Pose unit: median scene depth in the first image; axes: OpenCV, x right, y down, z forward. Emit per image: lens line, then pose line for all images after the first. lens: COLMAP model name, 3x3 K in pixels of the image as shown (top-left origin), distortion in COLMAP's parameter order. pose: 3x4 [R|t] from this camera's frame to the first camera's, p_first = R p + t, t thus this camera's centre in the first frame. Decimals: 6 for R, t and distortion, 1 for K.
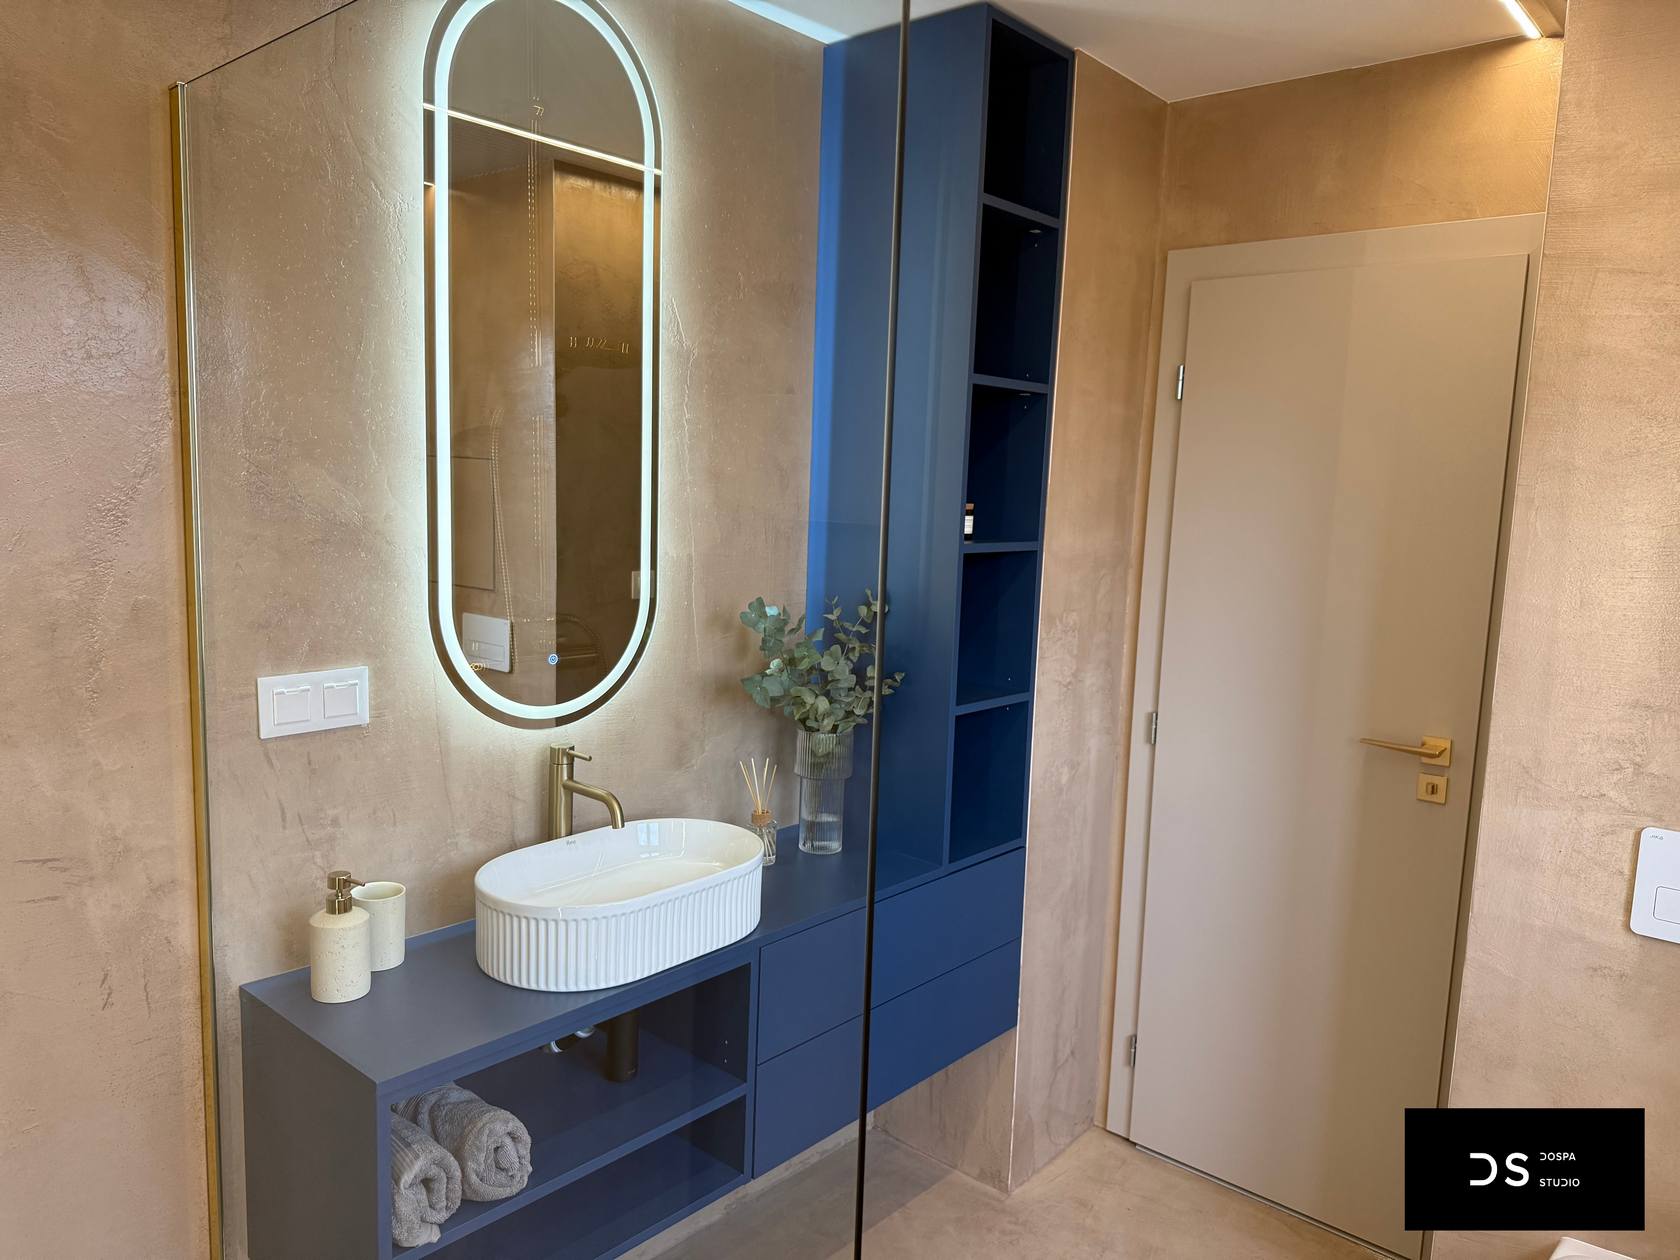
lens RADIAL K [[1187.1, 0, 840.0], [0, 1187.1, 630.0], [0, 0, 1]] dist [0.128412, -0.186335]
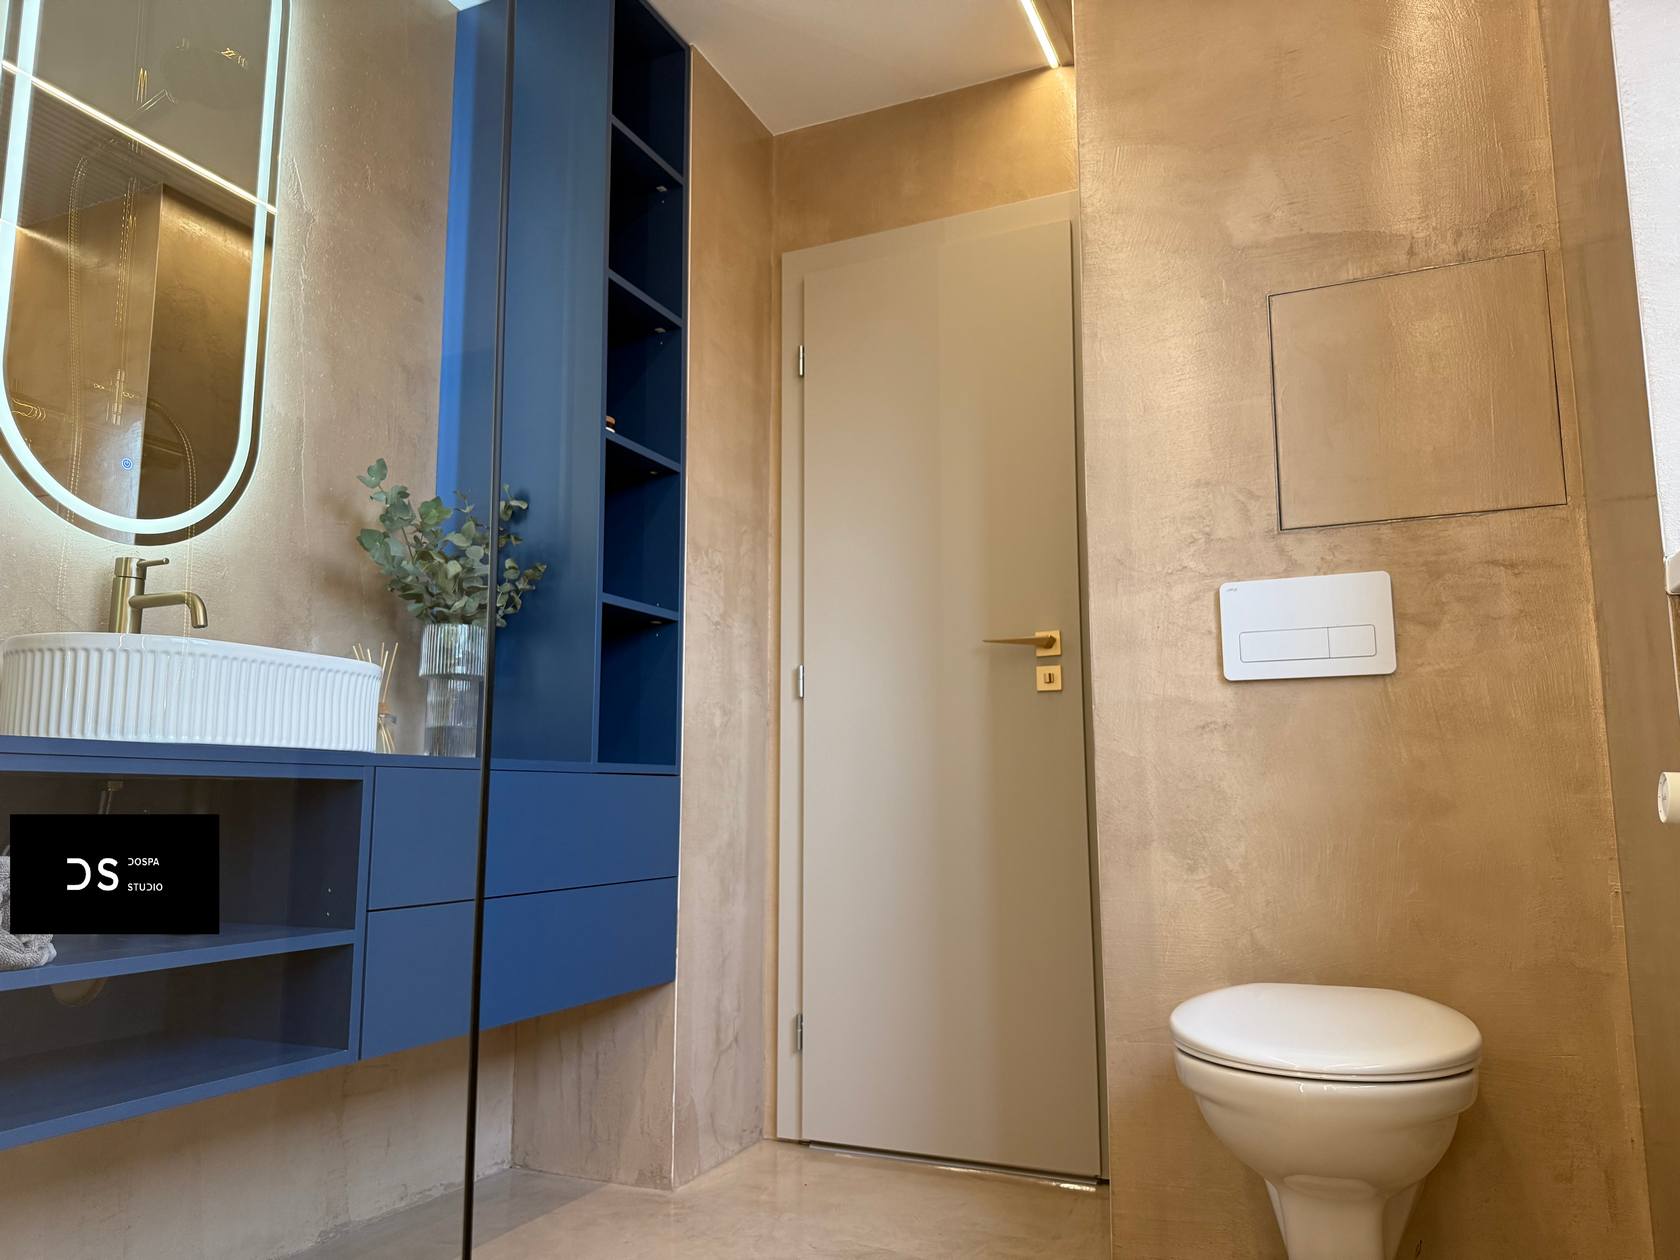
lens RADIAL K [[1190.4, 0, 856.3], [0, 1190.4, 631.9], [0, 0, 1]] dist [0.095318, -0.187718]
pose [[0.950564, 0.003858, 0.310504, -0.005897], [0.078415, 0.964535, -0.252040, 0.313730], [-0.300464, 0.263928, 0.916550, 0.057969]]
